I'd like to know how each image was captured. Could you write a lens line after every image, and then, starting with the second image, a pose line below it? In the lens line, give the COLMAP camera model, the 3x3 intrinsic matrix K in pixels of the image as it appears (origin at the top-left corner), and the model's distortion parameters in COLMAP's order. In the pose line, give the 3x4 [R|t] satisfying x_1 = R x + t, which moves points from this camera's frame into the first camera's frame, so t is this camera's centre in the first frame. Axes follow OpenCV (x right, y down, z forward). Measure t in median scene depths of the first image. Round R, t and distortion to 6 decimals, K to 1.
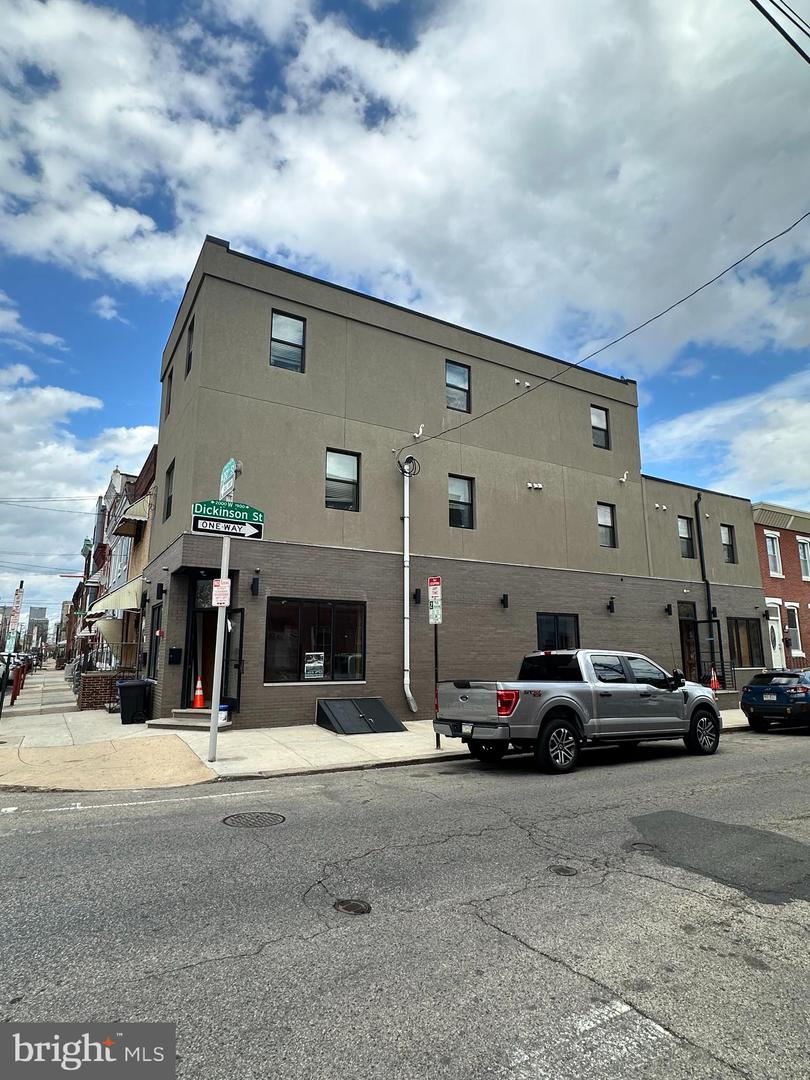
lens RADIAL K [[571.7, 0, 403.2], [0, 571.7, 546.7], [0, 0, 1]] dist [0.003917, 0.000466]
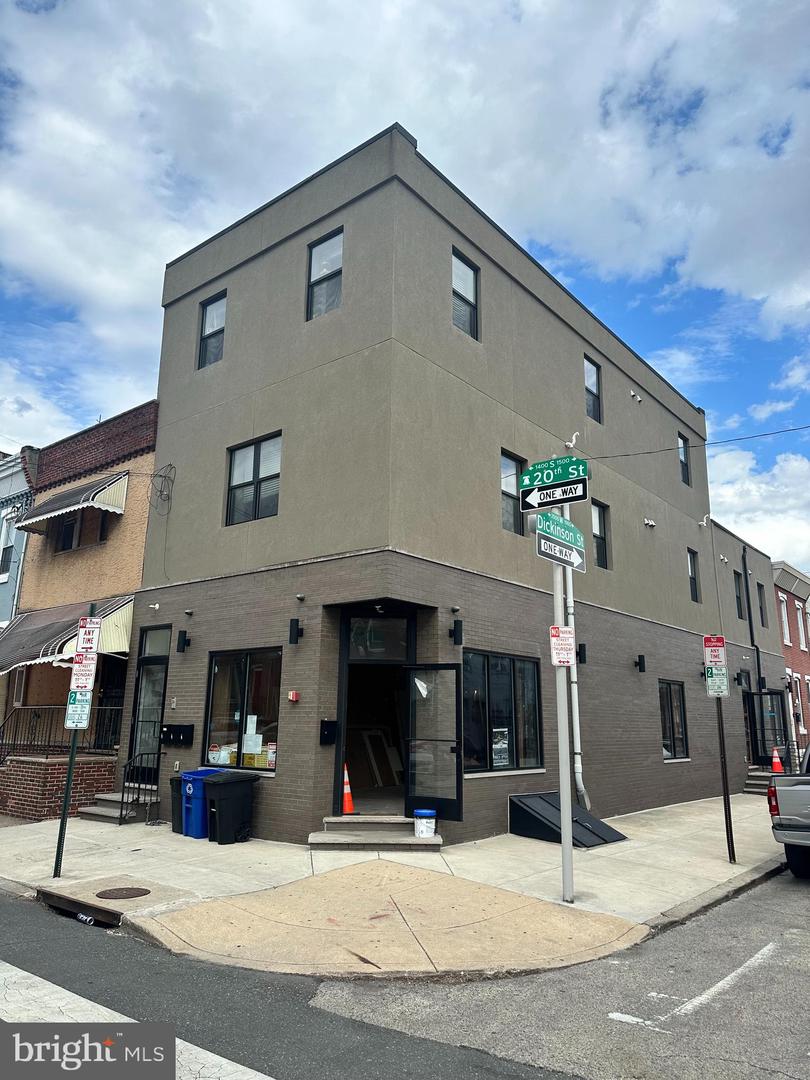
lens RADIAL K [[729.7, 0, 405.0], [0, 729.7, 540.0], [0, 0, 1]] dist [0.080688, -0.000864]
pose [[0.939014, 0.093101, 0.331037, -0.559995], [-0.075997, 0.995035, -0.064270, 0.016775], [-0.335377, 0.035192, 0.941426, 0.154172]]
